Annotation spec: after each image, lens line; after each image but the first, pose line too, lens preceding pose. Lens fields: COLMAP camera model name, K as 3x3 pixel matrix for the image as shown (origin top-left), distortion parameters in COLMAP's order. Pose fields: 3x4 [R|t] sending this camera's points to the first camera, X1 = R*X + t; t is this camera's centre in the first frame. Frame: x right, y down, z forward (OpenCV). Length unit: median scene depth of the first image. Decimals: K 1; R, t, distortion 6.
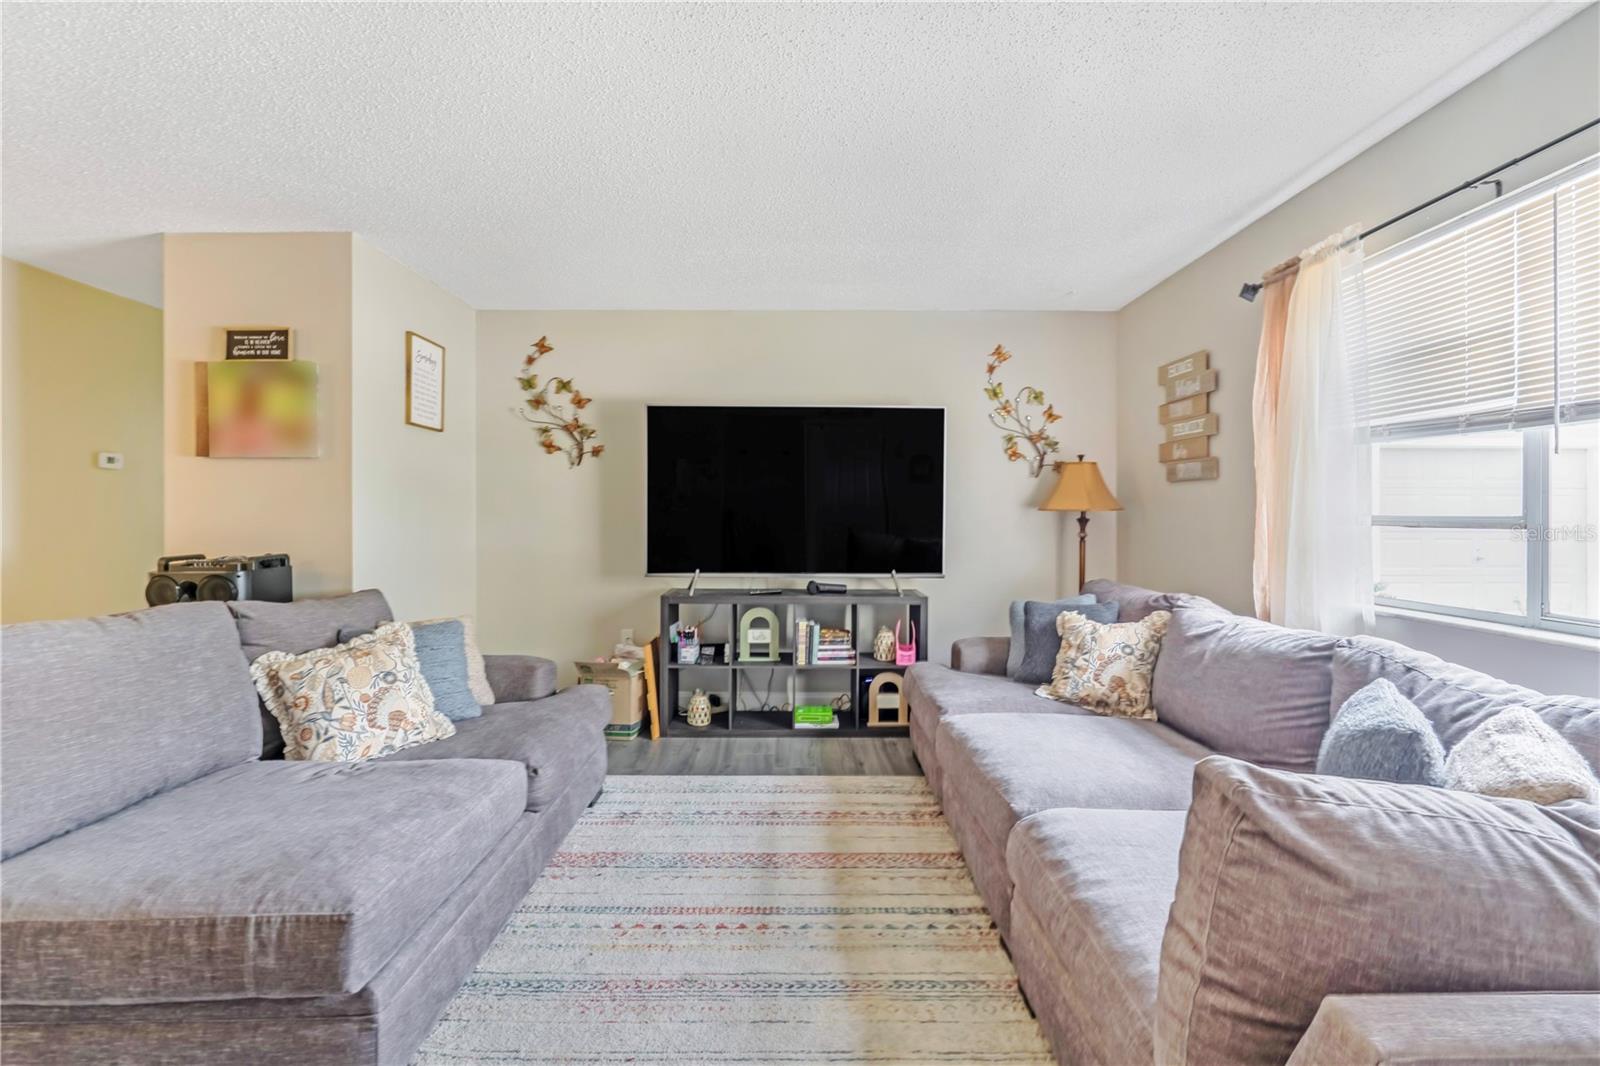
lens RADIAL K [[738.9, 0, 786.0], [0, 738.9, 510.3], [0, 0, 1]] dist [-0.008529, 0.001628]
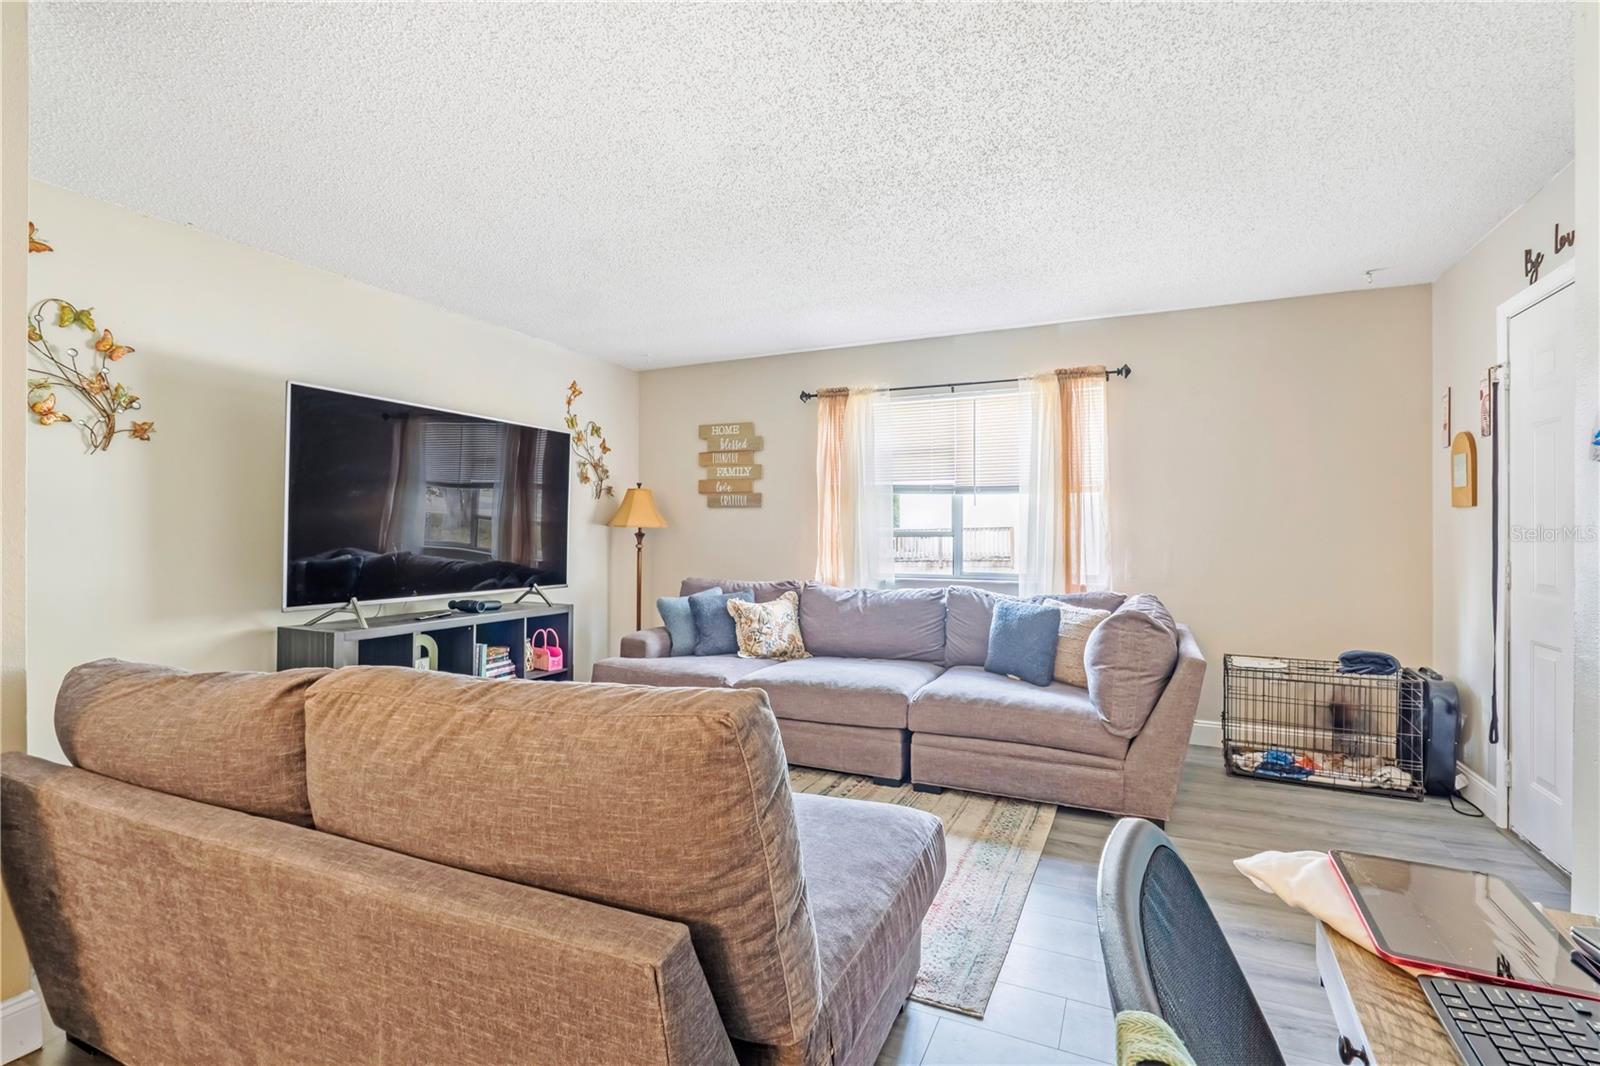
lens RADIAL K [[738.9, 0, 799.0], [0, 738.9, 530.6], [0, 0, 1]] dist [-0.008529, 0.001628]
pose [[0.422670, 0.001695, 0.906282, -0.654362], [-0.006699, 0.999977, 0.001255, 0.003050], [-0.906259, -0.006602, 0.422672, 0.223326]]
